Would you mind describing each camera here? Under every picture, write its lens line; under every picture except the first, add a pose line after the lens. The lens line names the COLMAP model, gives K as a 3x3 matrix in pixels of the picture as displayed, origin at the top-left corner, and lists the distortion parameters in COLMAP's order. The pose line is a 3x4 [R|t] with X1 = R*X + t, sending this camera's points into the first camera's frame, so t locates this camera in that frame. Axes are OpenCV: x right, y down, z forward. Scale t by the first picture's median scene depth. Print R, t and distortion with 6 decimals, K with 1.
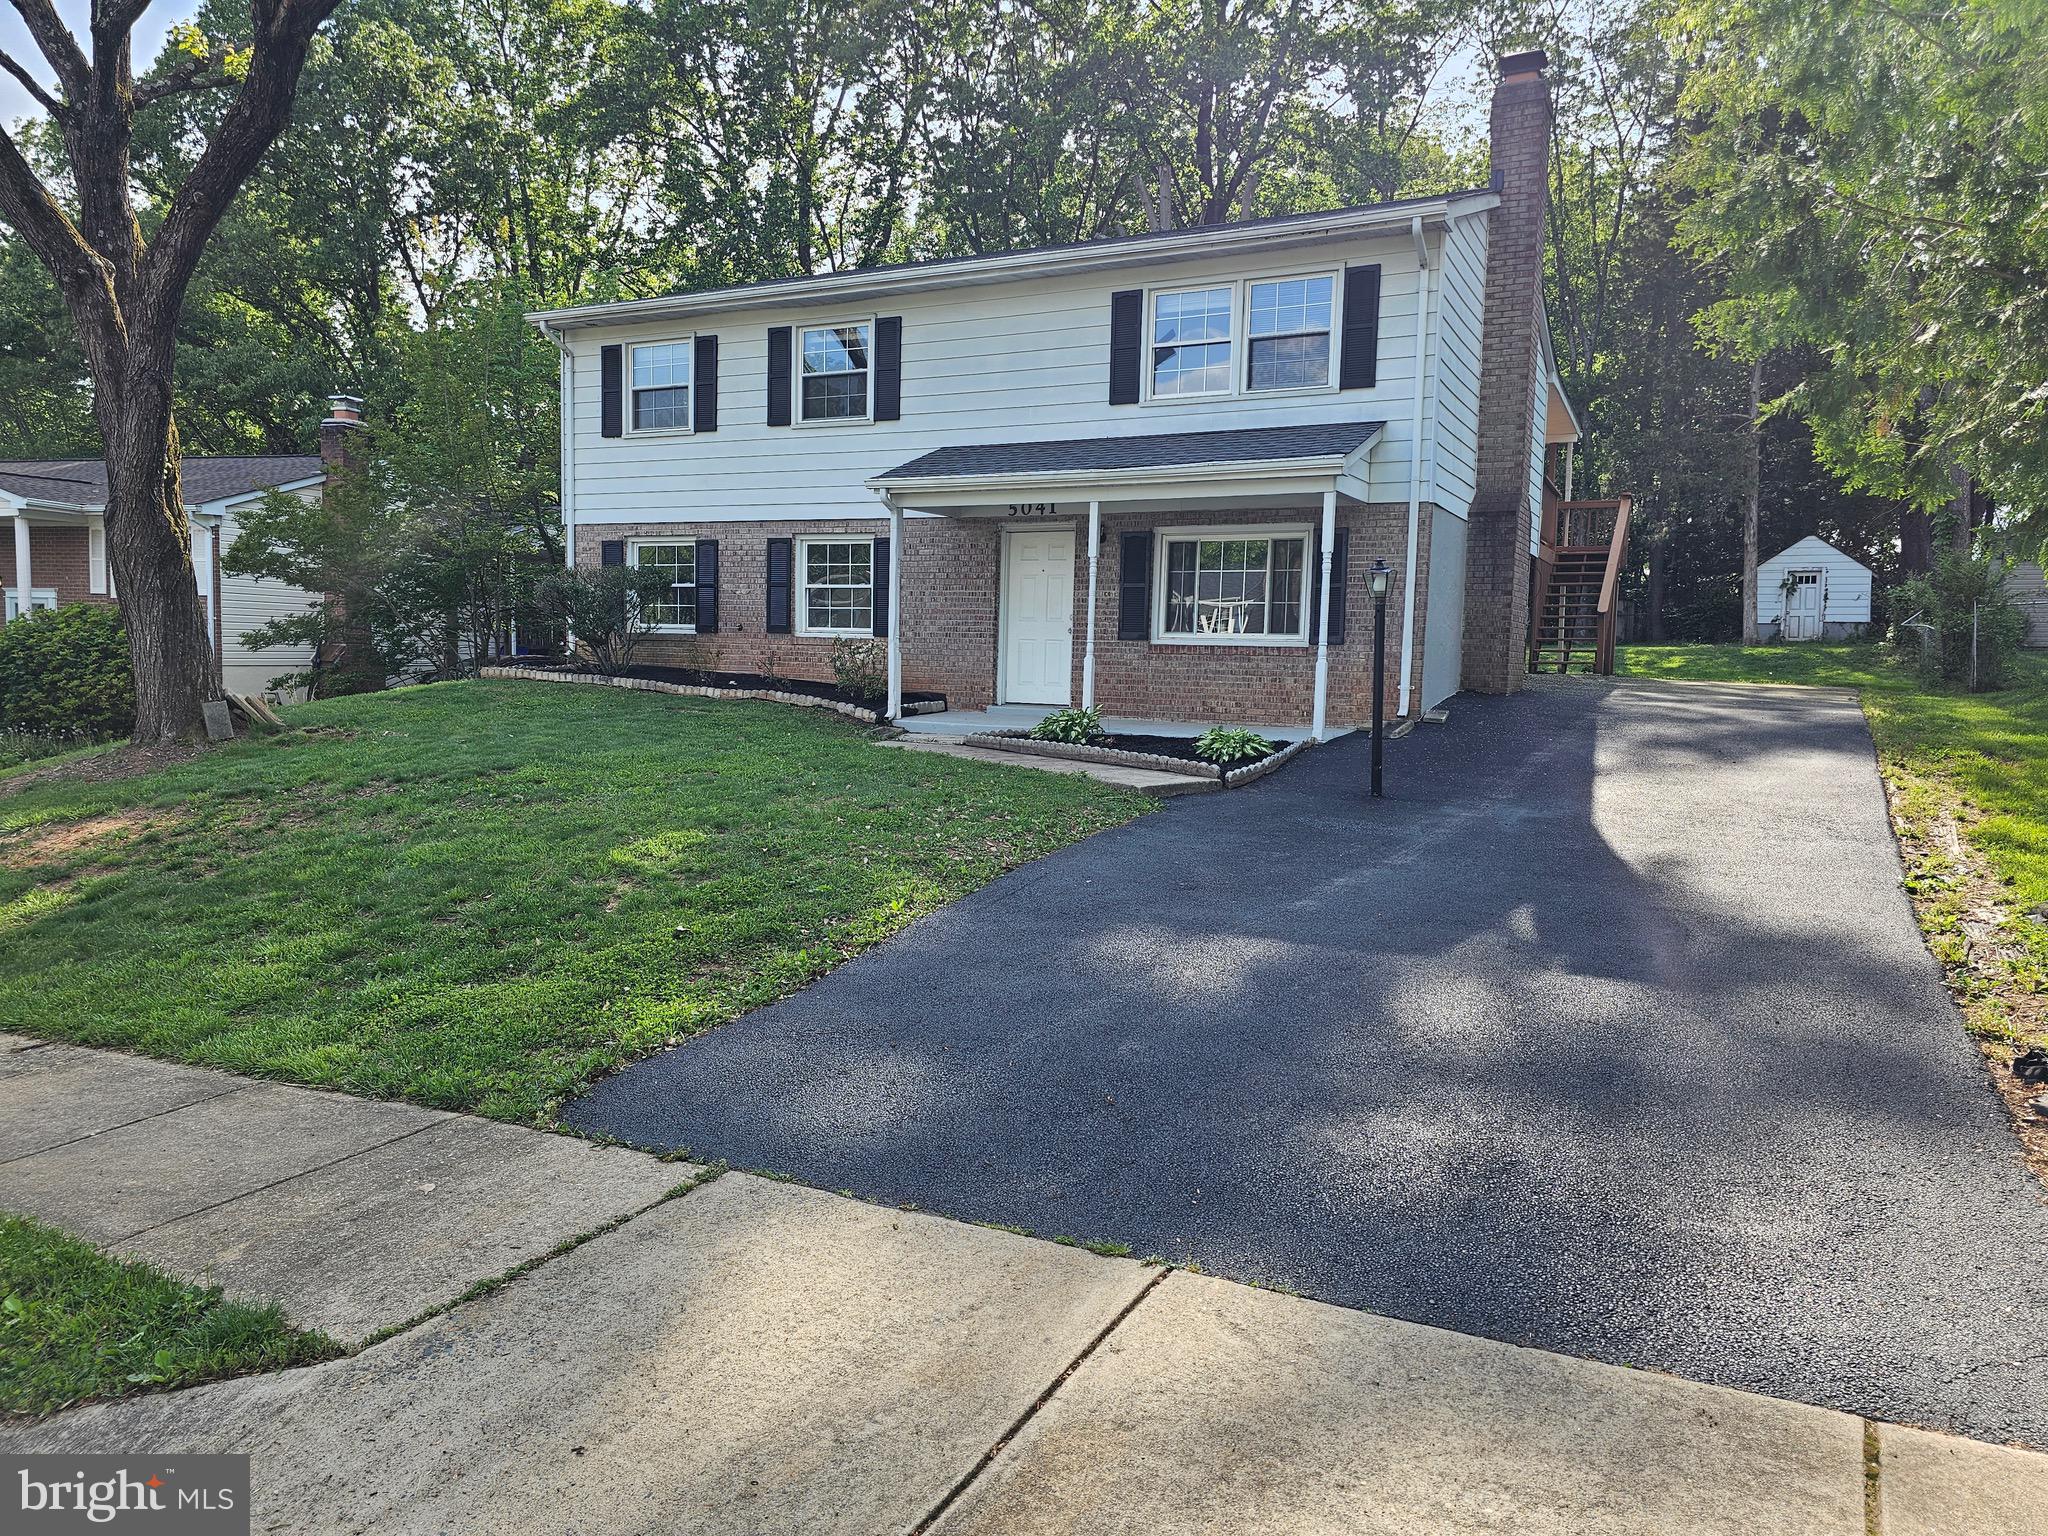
lens RADIAL K [[1390.0, 0, 1045.5], [0, 1390.0, 776.9], [0, 0, 1]] dist [0.028619, -0.001694]
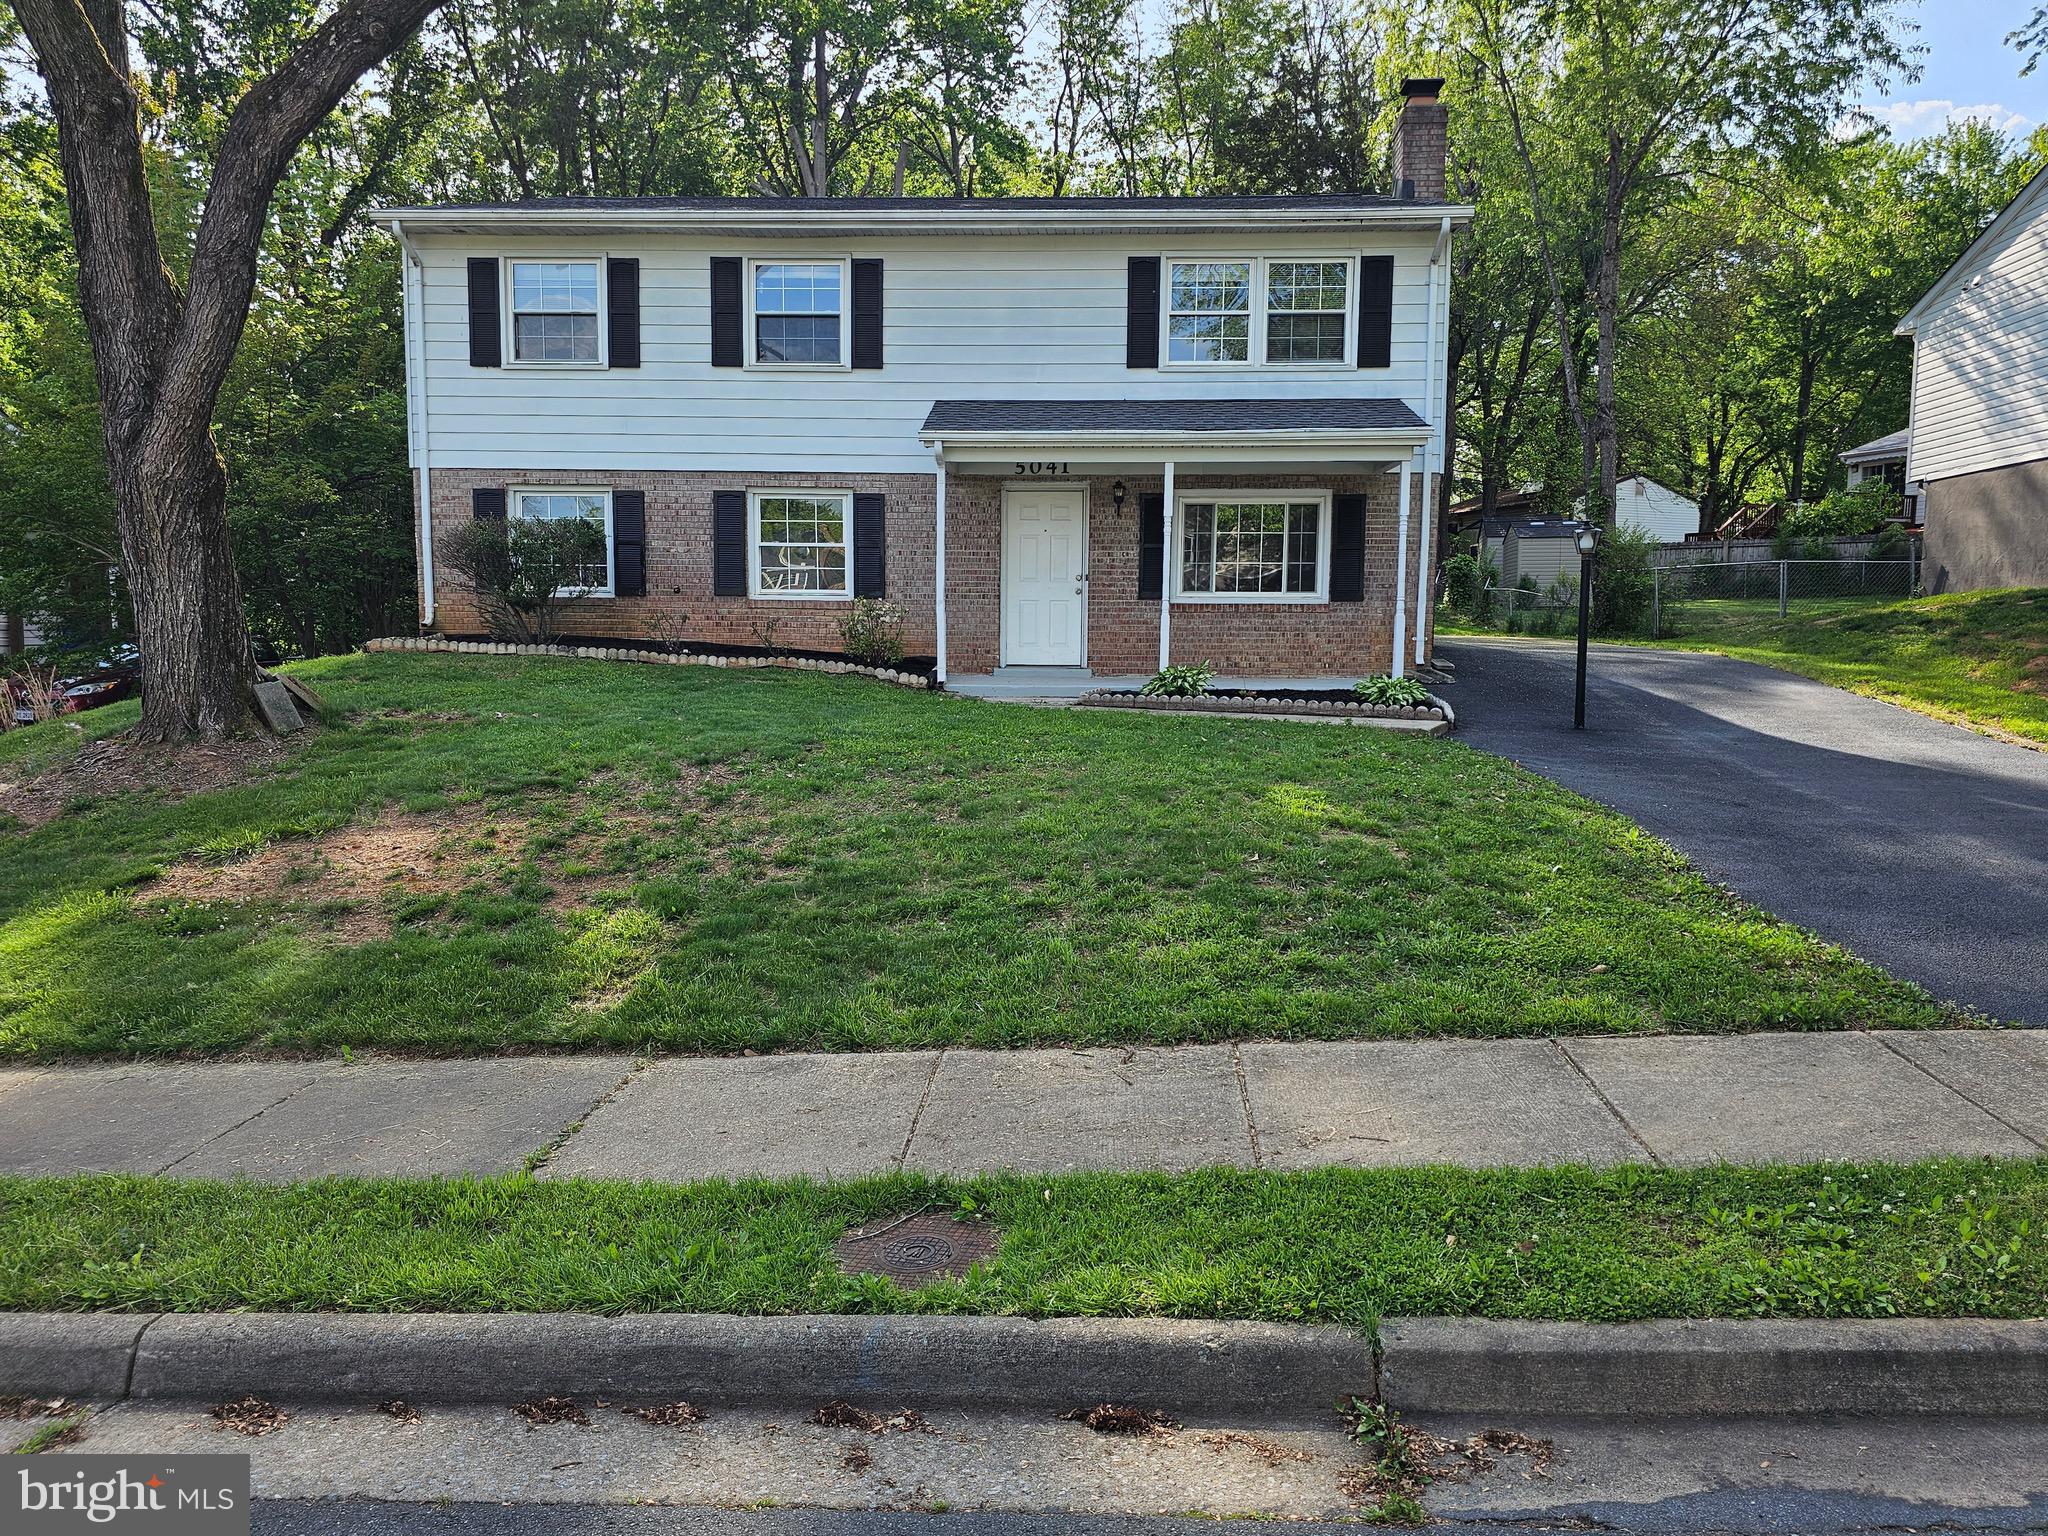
lens RADIAL K [[1390.0, 0, 1040.6], [0, 1390.0, 765.5], [0, 0, 1]] dist [0.028619, -0.001694]
pose [[0.907372, -0.055219, 0.416687, -0.427486], [0.050906, 0.998473, 0.021464, -0.002140], [-0.417235, 0.001737, 0.908797, 0.097522]]
